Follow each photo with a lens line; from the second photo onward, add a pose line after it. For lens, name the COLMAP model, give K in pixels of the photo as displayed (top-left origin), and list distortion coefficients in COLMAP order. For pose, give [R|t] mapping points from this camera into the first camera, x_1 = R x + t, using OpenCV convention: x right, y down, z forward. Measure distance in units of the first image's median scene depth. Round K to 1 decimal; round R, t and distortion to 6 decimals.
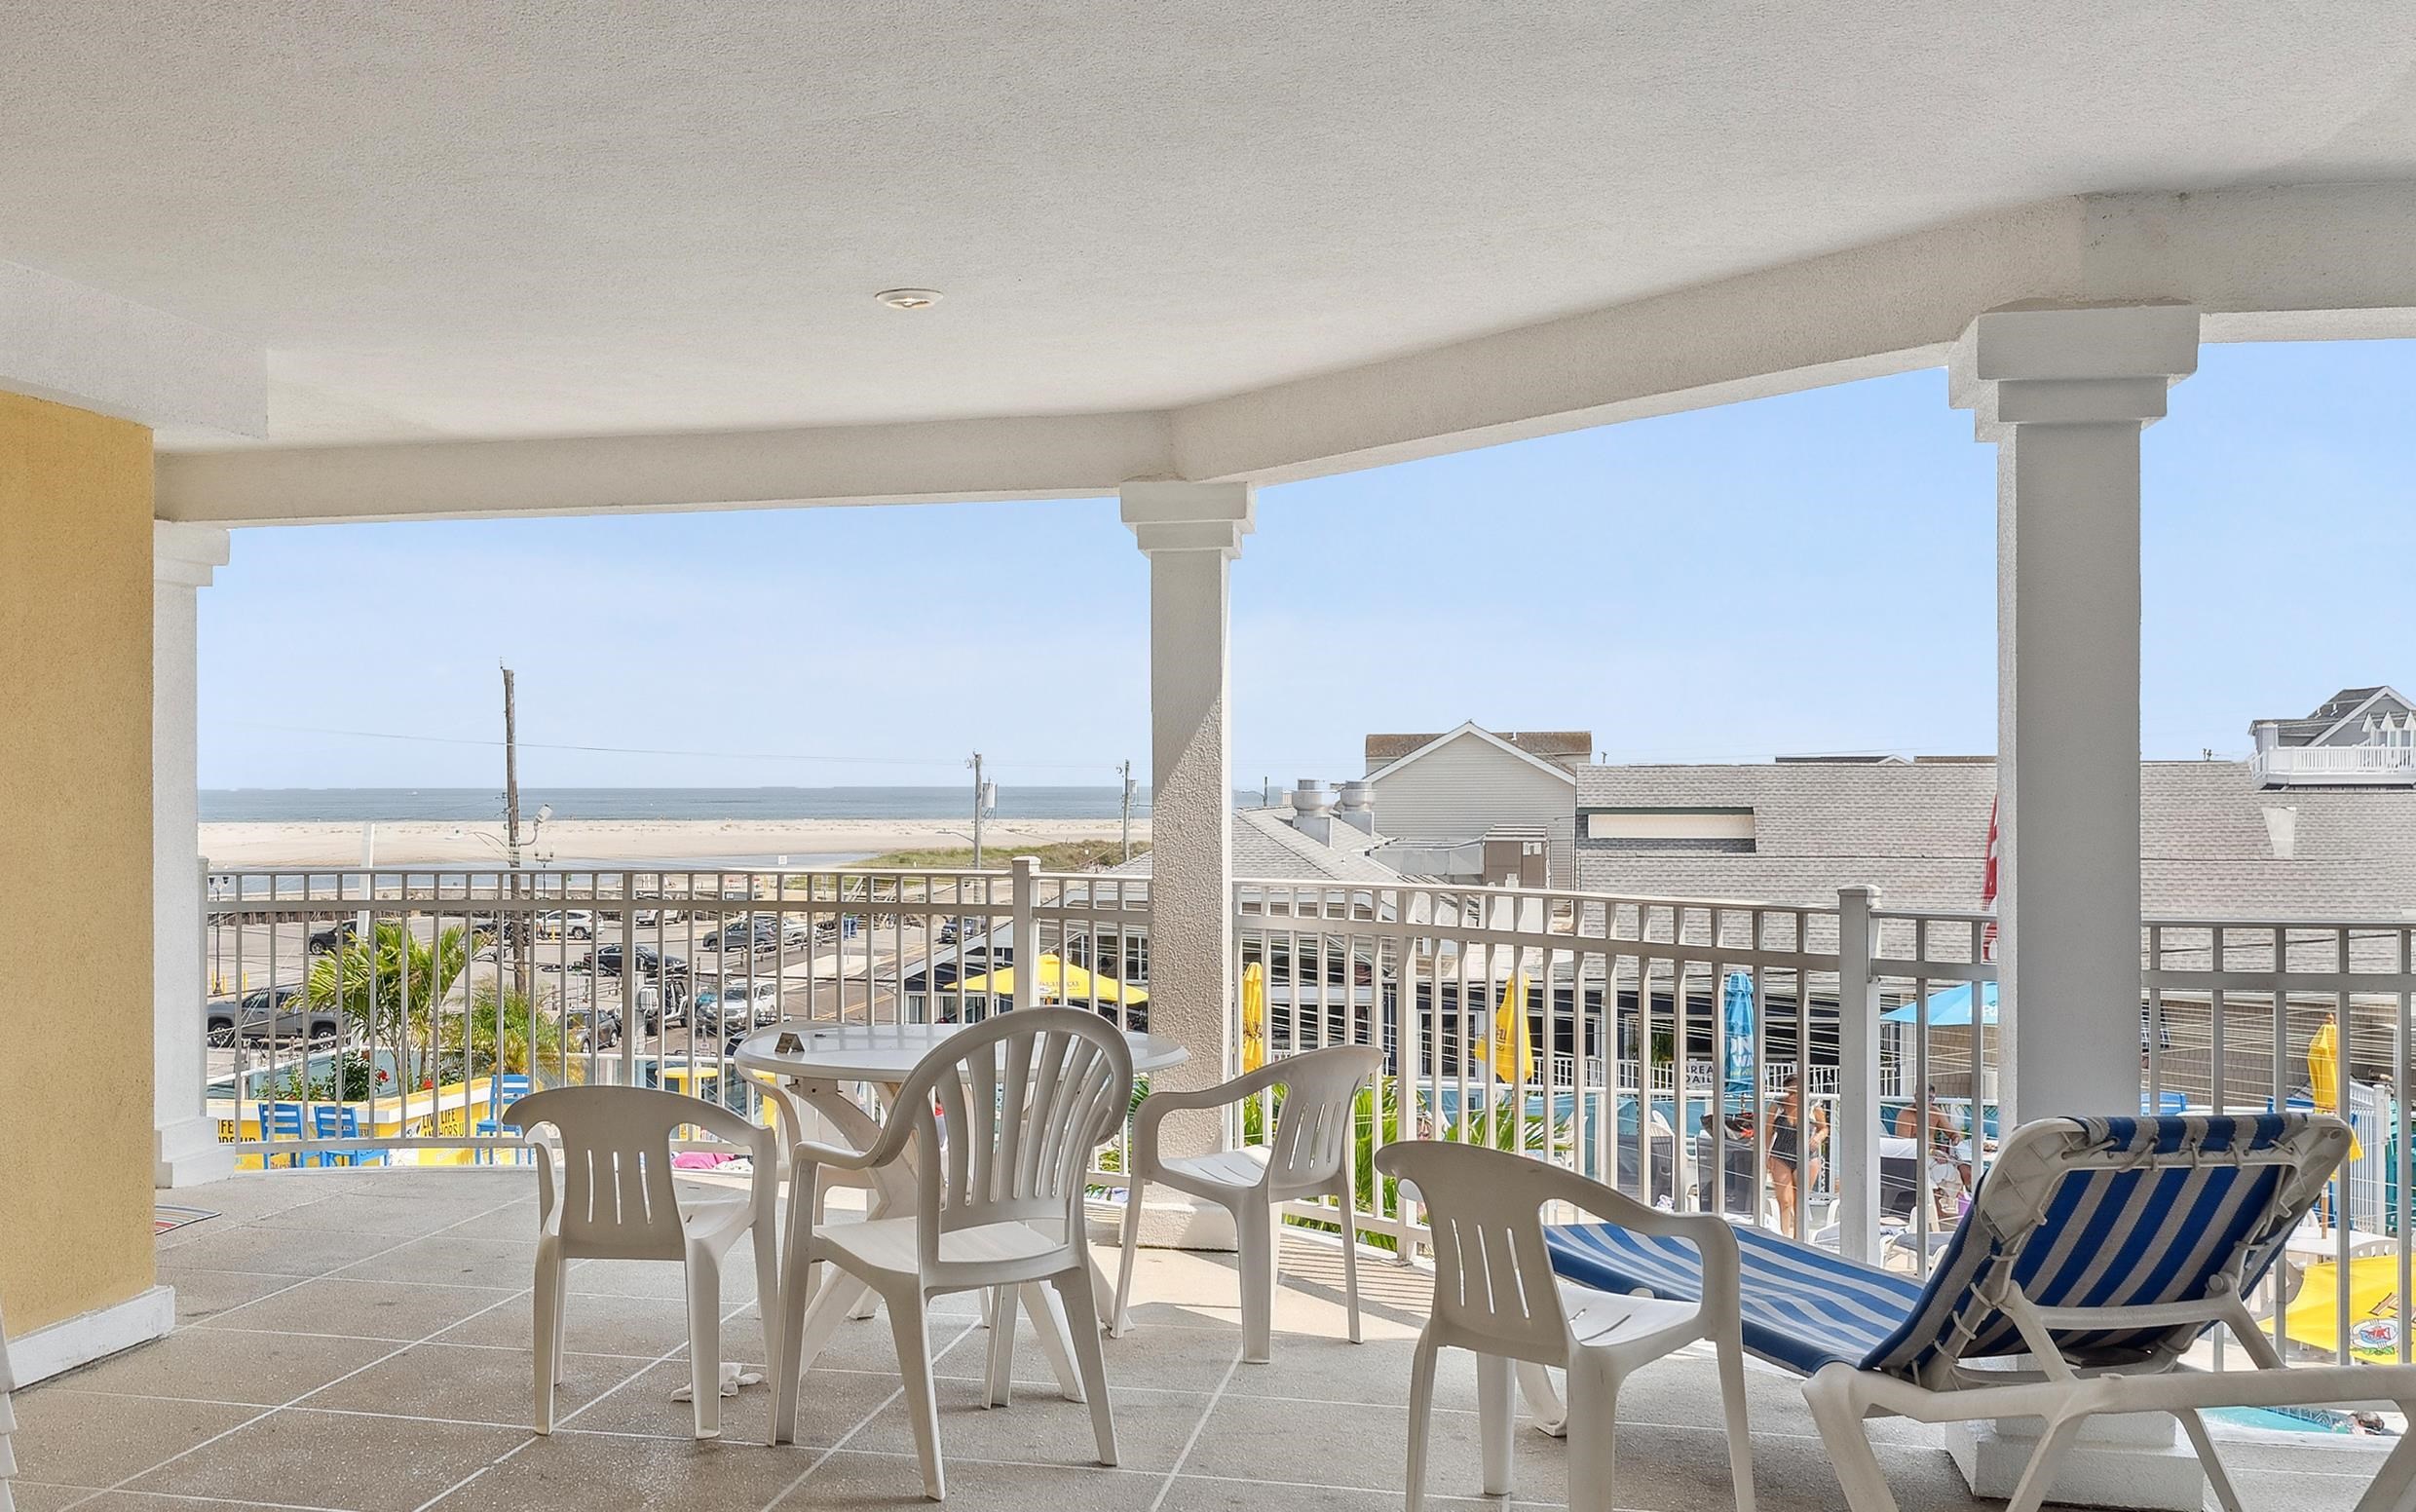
lens RADIAL K [[2622.3, 0, 1207.6], [0, 2622.3, 730.4], [0, 0, 1]] dist [0.003823, -0.013082]
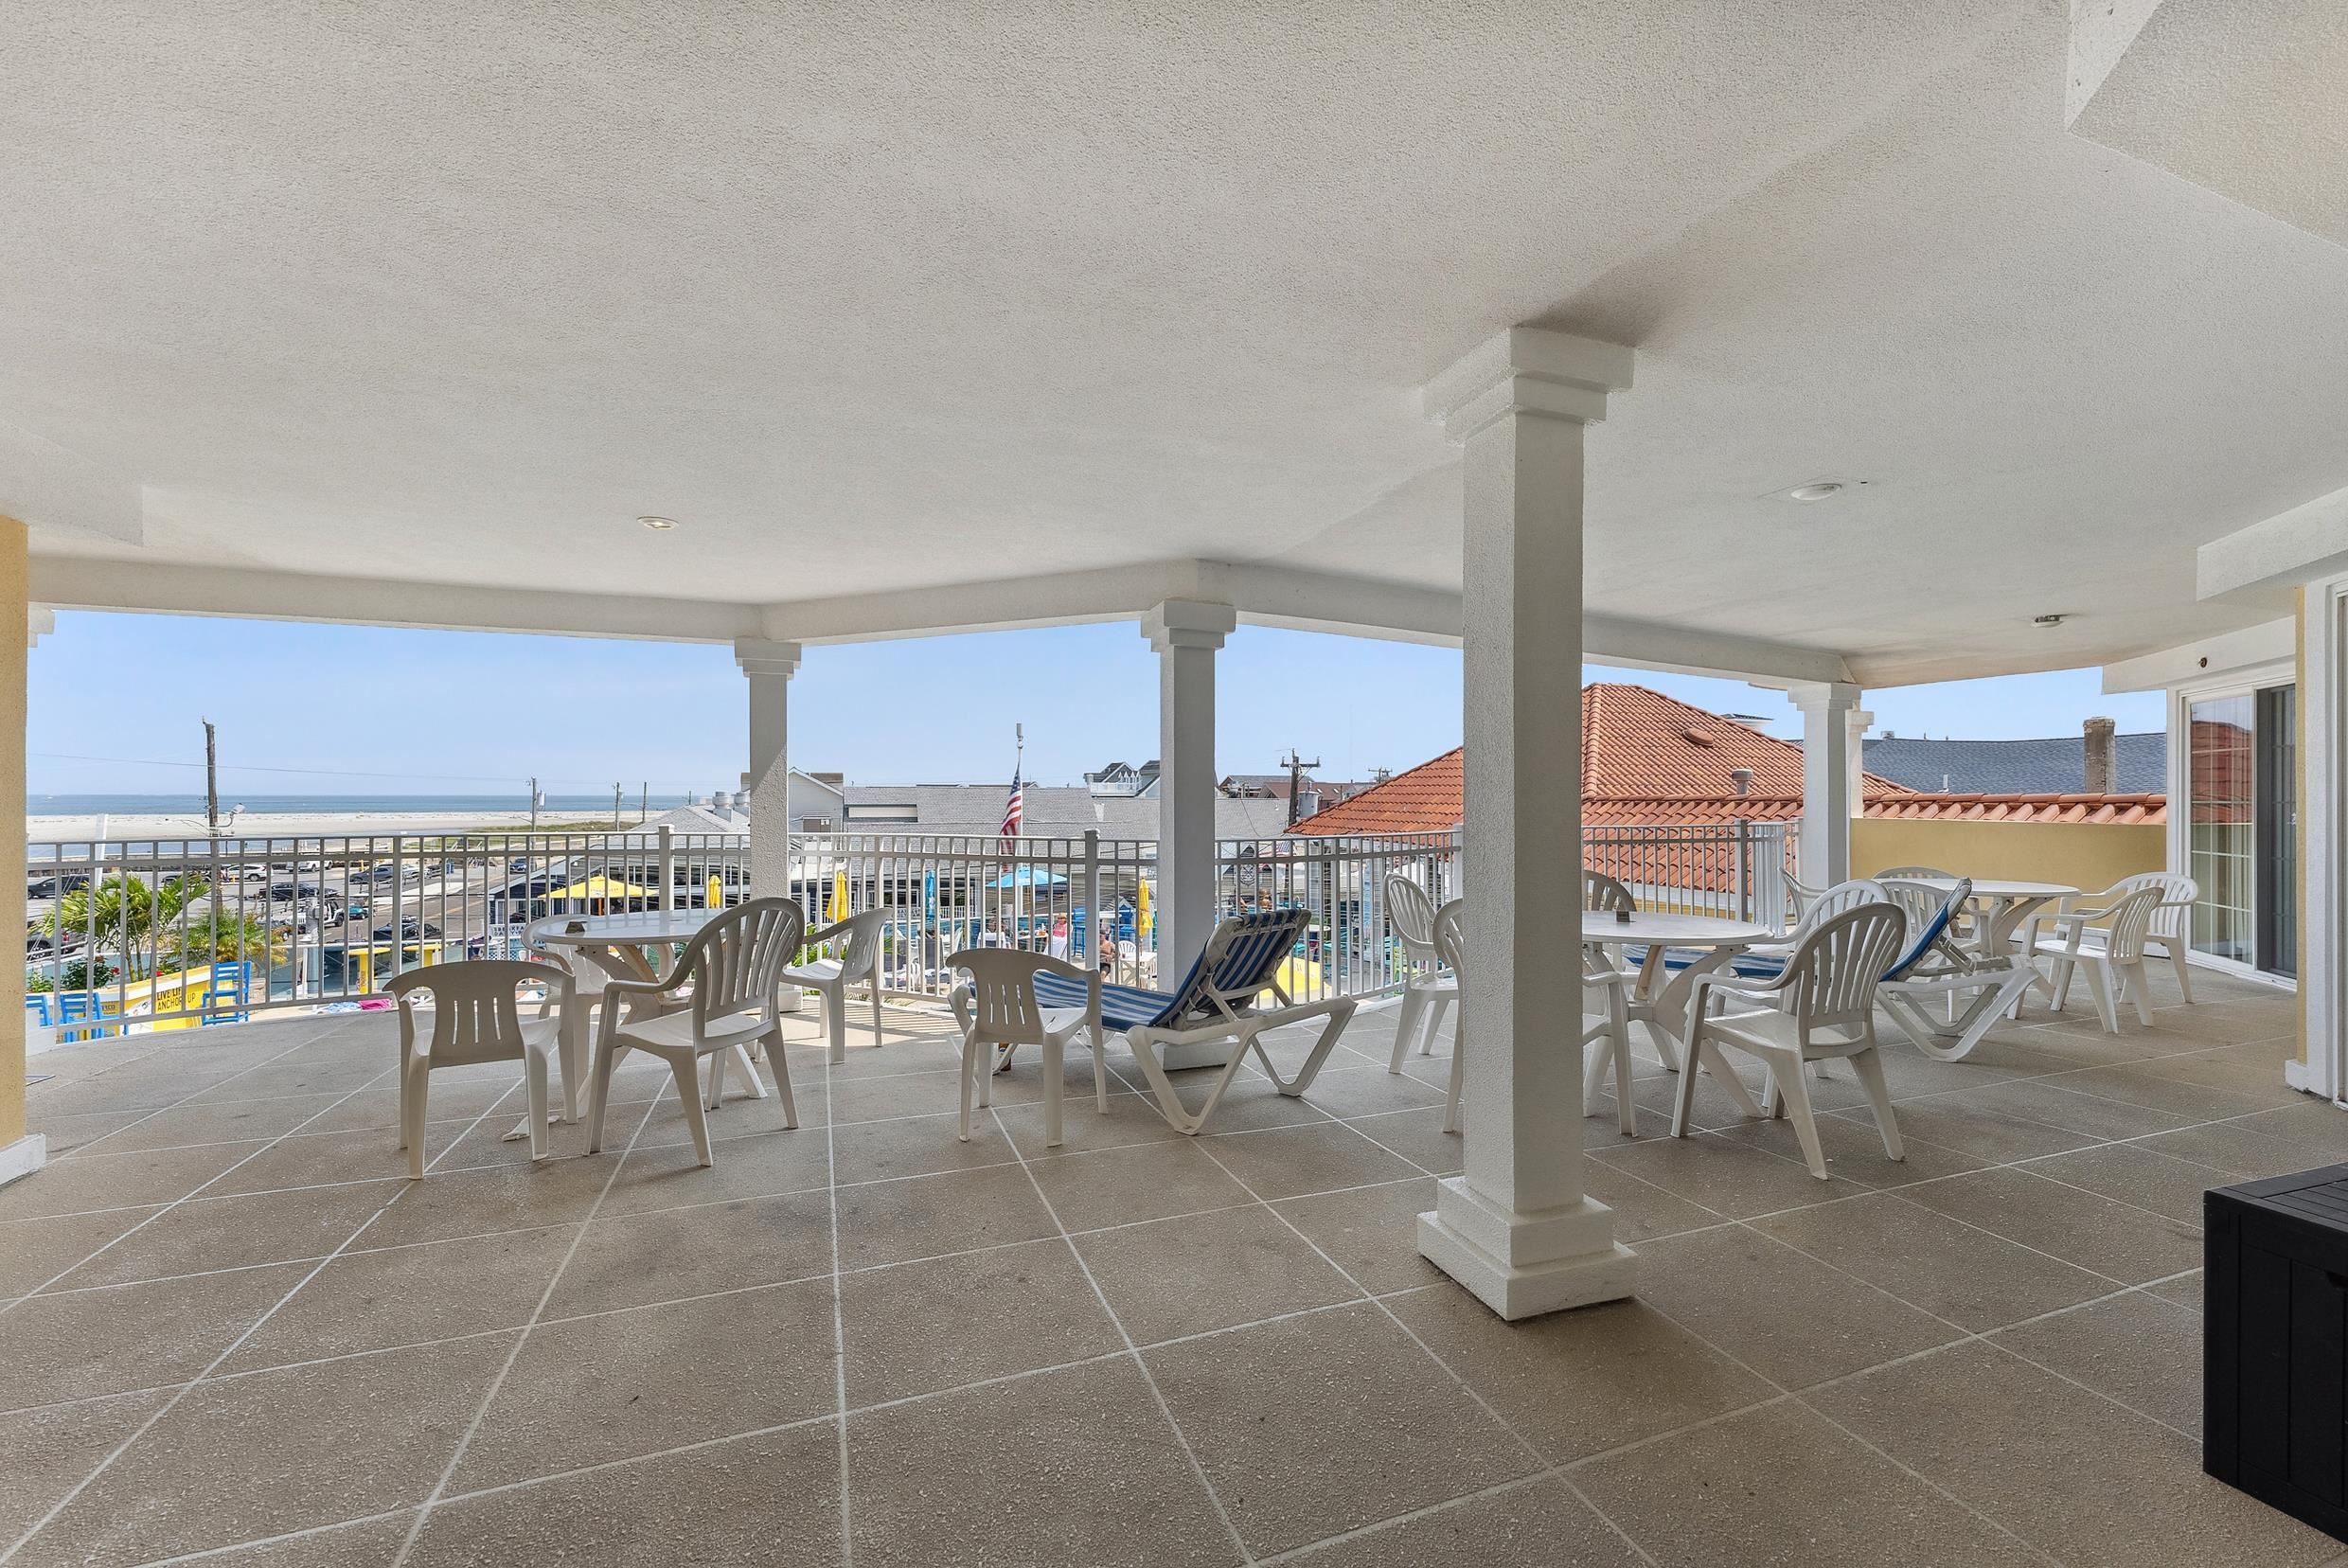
lens RADIAL K [[944.5, 0, 1174.0], [0, 944.5, 784.0], [0, 0, 1]] dist [0.000446, -0.000181]
pose [[0.808683, 0.011676, 0.588129, -0.186982], [-0.011252, 0.999927, -0.004379, 0.017703], [-0.588137, -0.003076, 0.808755, 0.212993]]
